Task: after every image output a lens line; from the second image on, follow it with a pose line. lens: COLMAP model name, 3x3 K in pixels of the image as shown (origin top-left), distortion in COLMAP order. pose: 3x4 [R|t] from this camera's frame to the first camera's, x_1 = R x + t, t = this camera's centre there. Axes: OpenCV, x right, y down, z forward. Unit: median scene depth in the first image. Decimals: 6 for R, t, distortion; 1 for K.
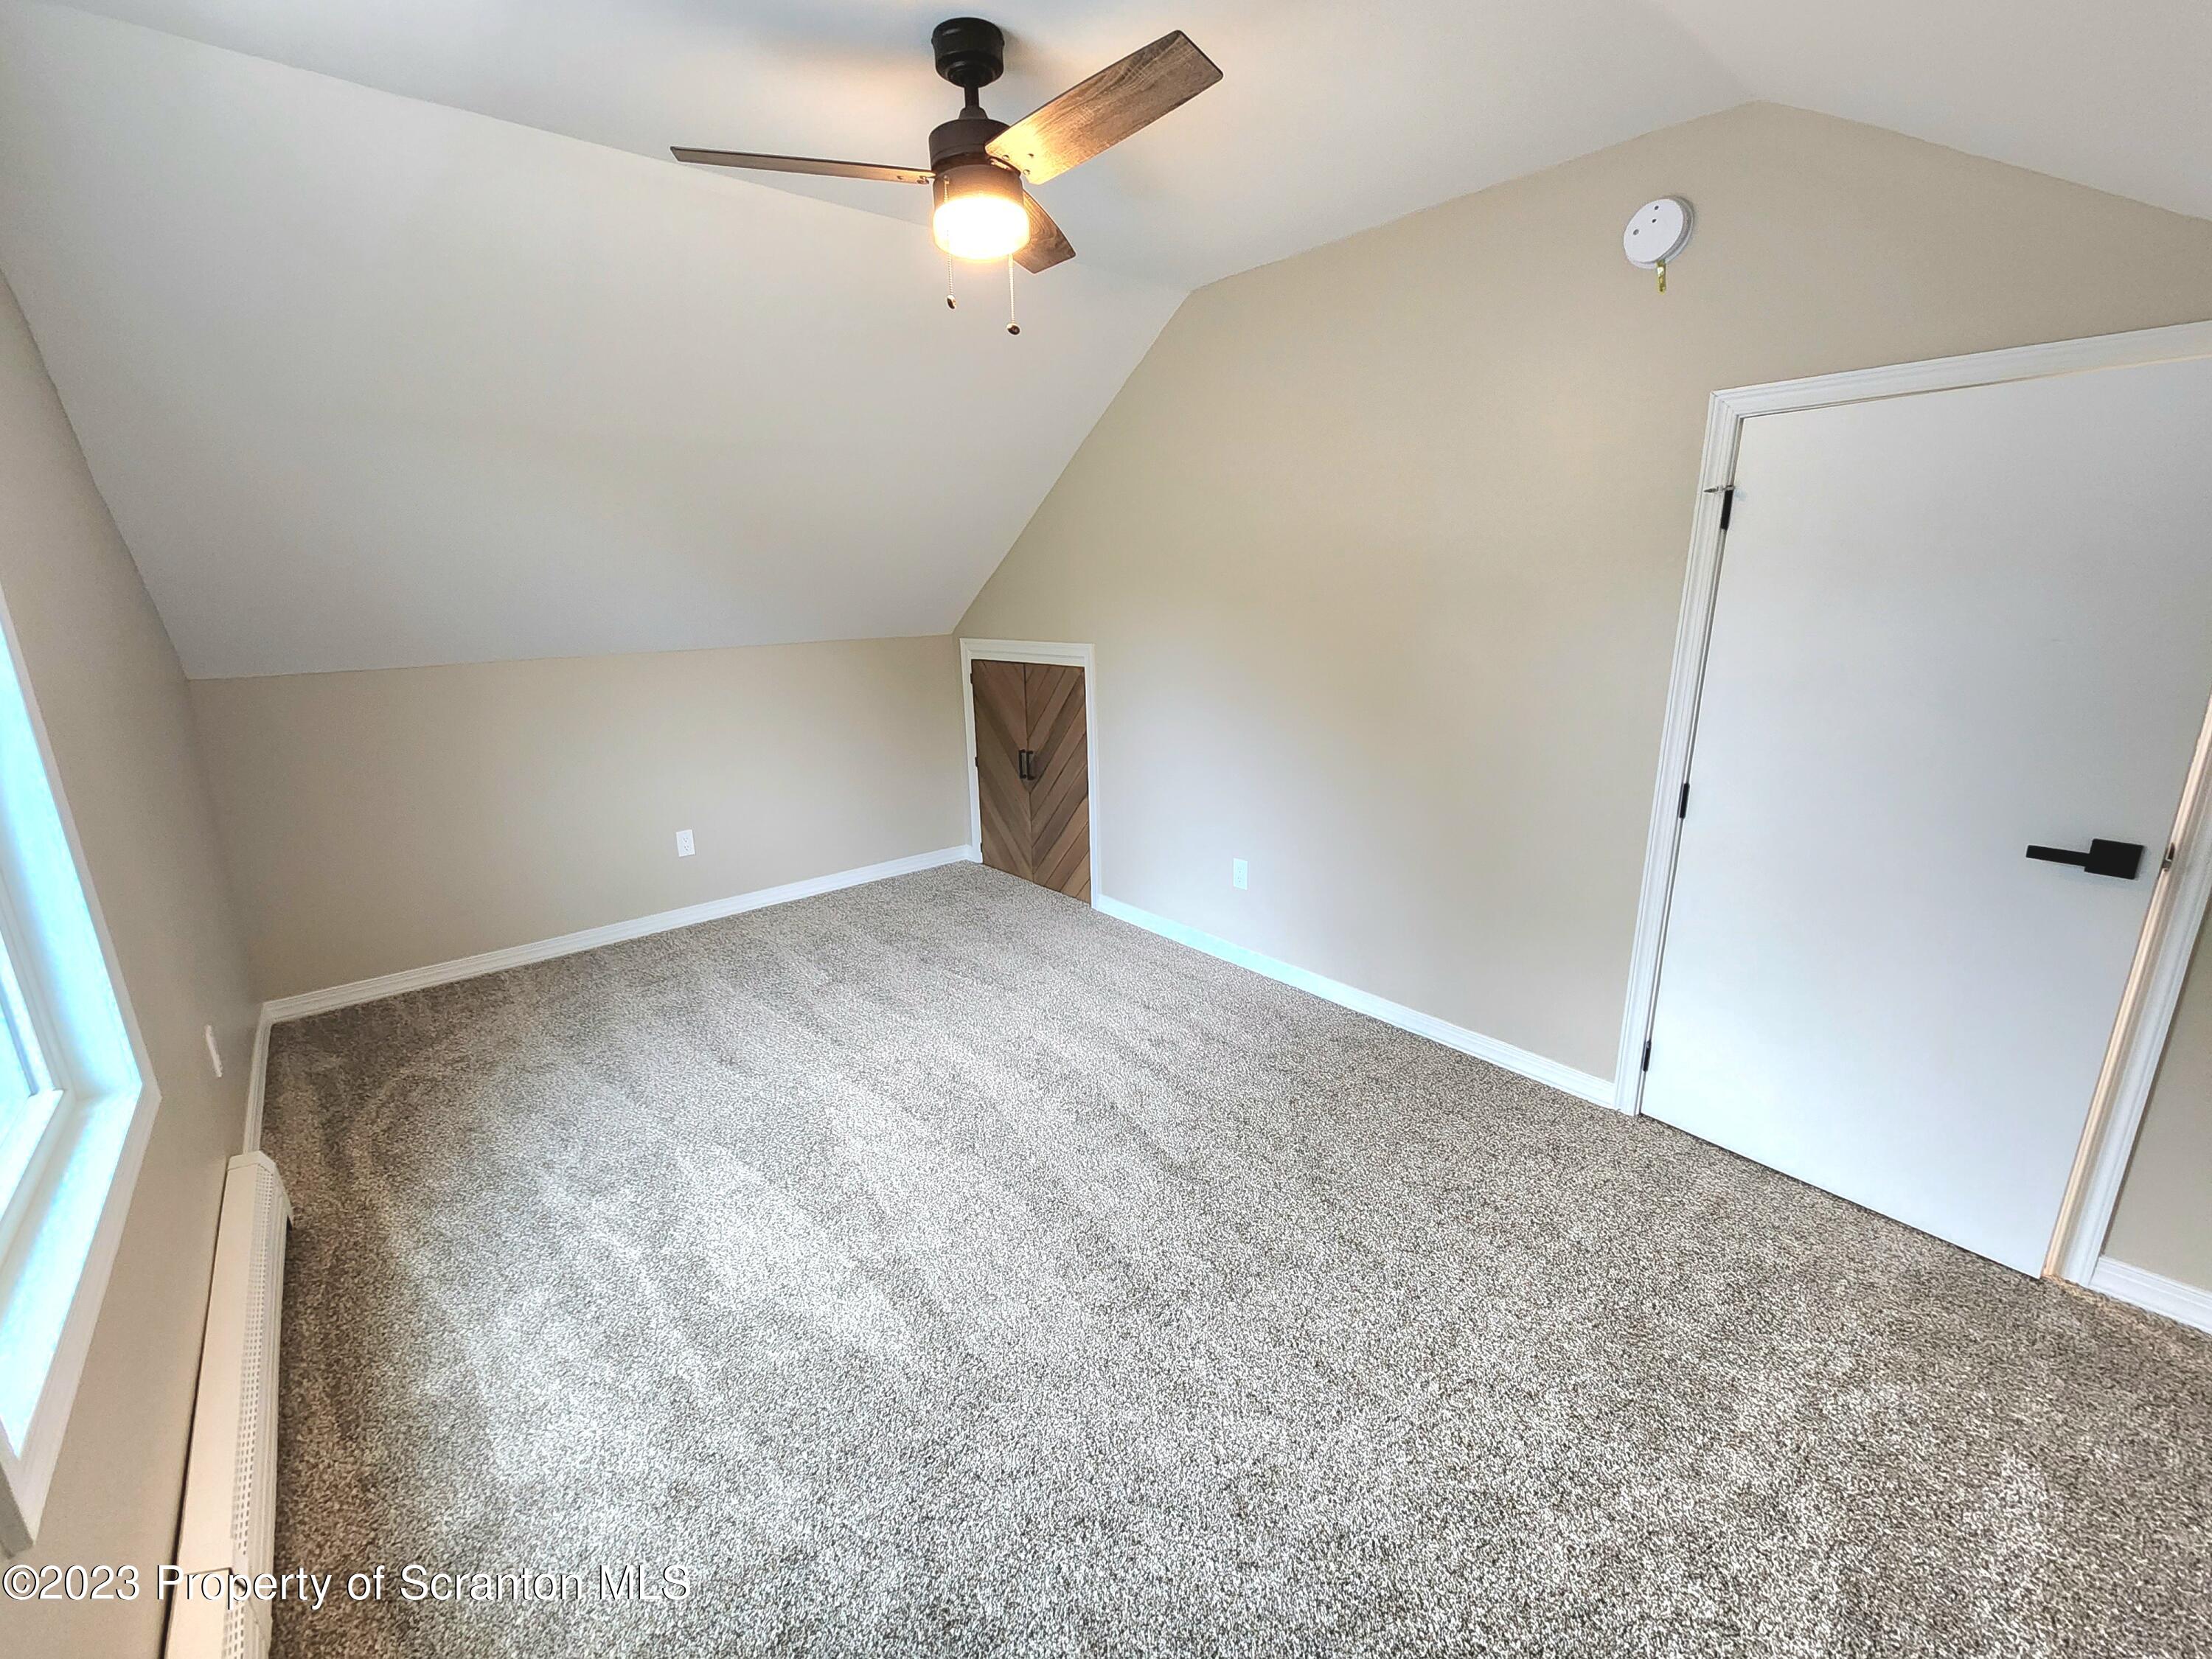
lens RADIAL K [[911.5, 0, 1112.3], [0, 911.5, 812.7], [0, 0, 1]] dist [0.004758, -0.001995]
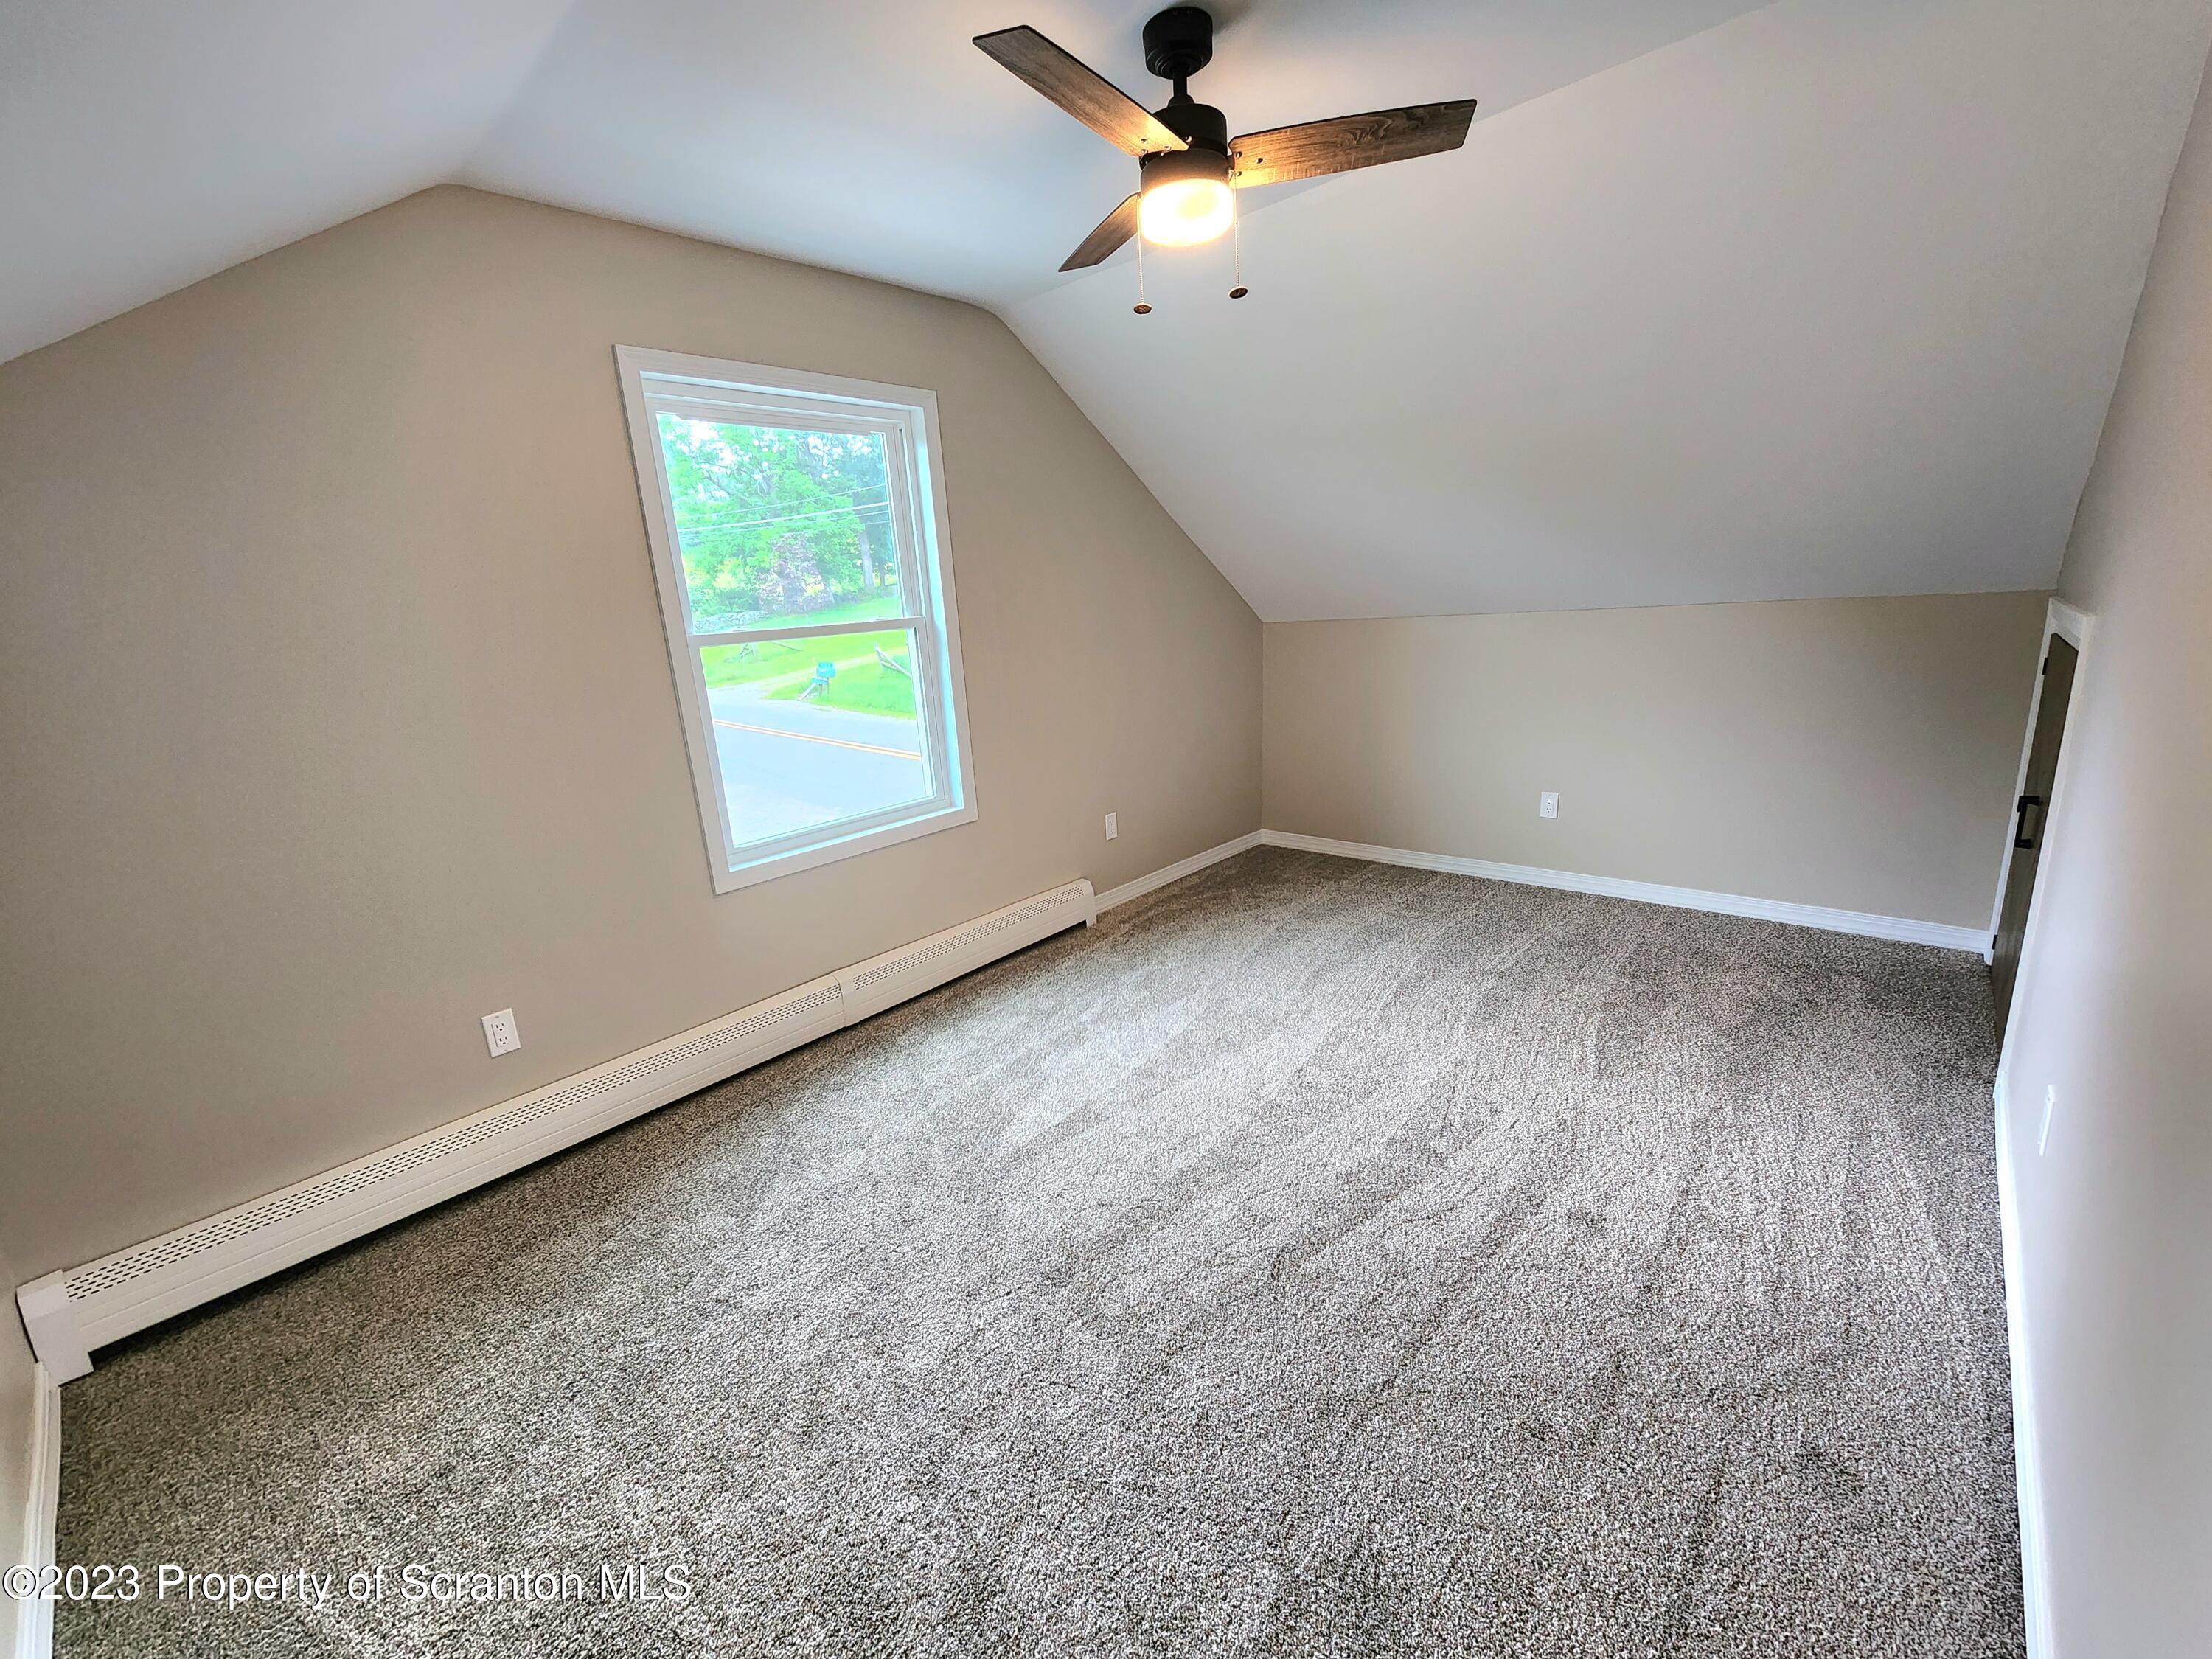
lens RADIAL K [[911.5, 0, 1123.0], [0, 911.5, 851.4], [0, 0, 1]] dist [0.004758, -0.001995]
pose [[0.144288, 0.283694, -0.947997, 0.535009], [-0.178323, 0.949792, 0.257089, -0.116479], [0.973335, 0.131955, 0.187633, 0.462001]]
